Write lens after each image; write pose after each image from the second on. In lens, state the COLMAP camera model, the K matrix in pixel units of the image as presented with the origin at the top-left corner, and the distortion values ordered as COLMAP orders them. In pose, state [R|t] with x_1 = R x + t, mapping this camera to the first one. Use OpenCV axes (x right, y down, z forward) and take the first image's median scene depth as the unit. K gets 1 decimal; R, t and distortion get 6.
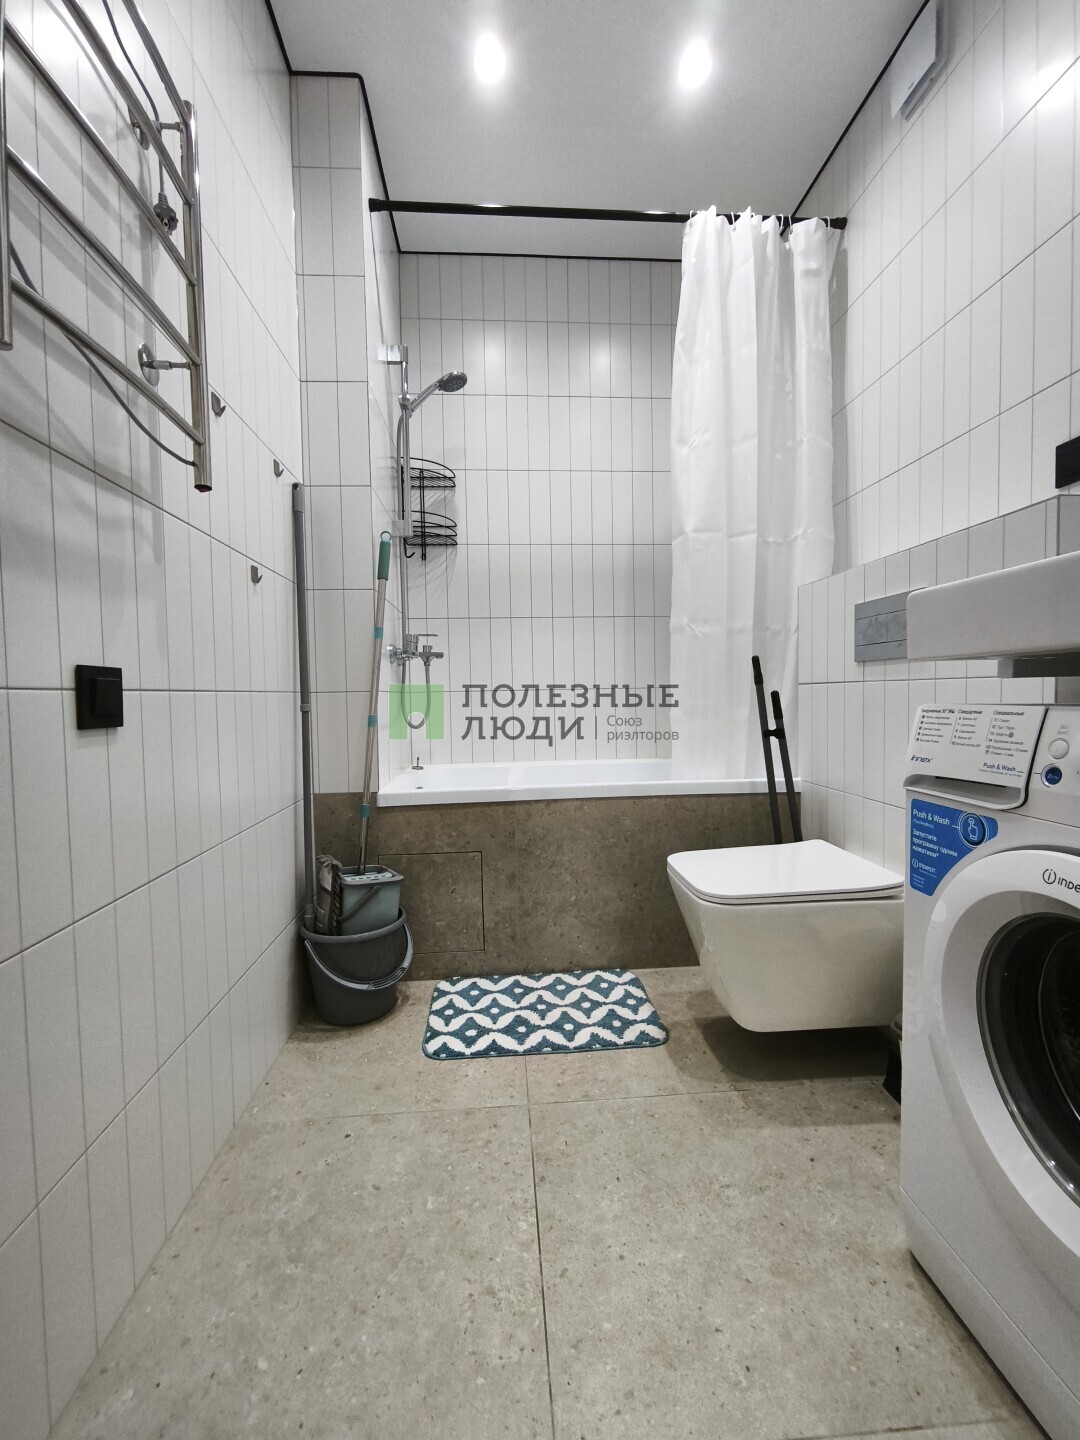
lens RADIAL K [[614.9, 0, 537.9], [0, 614.9, 721.6], [0, 0, 1]] dist [-0.001299, -0.000111]
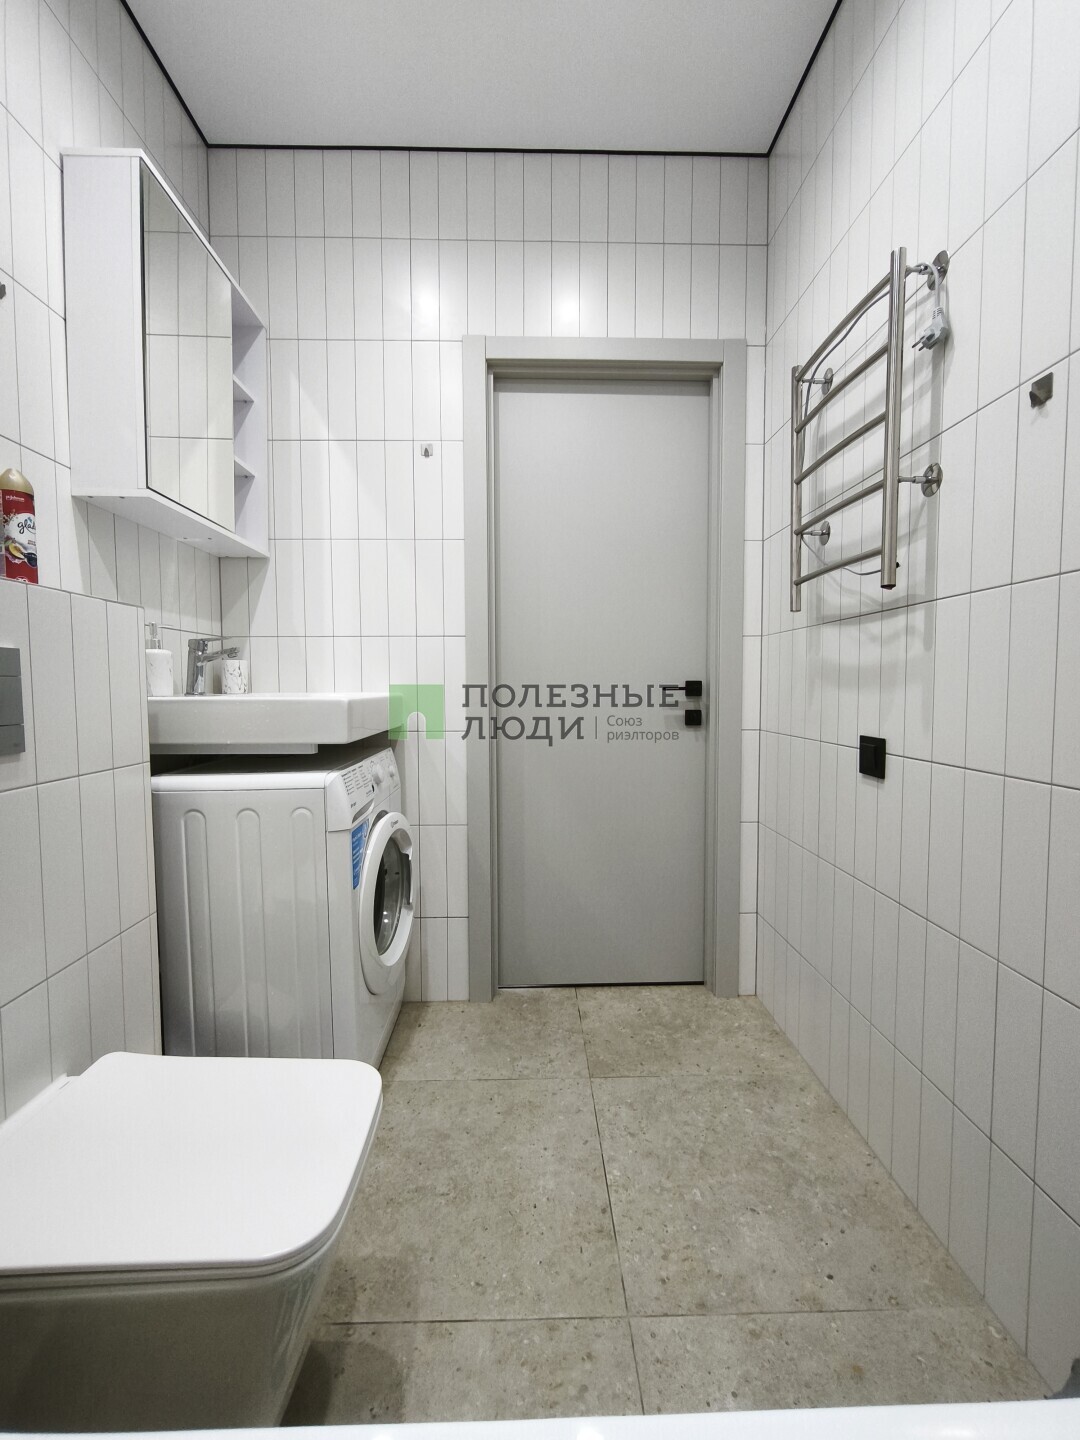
lens RADIAL K [[614.9, 0, 539.5], [0, 614.9, 719.4], [0, 0, 1]] dist [-0.001299, -0.000111]
pose [[-0.998862, 0.017699, 0.044284, 0.065328], [0.021938, 0.995028, 0.097150, -0.266517], [-0.042344, 0.098011, -0.994284, 2.264350]]
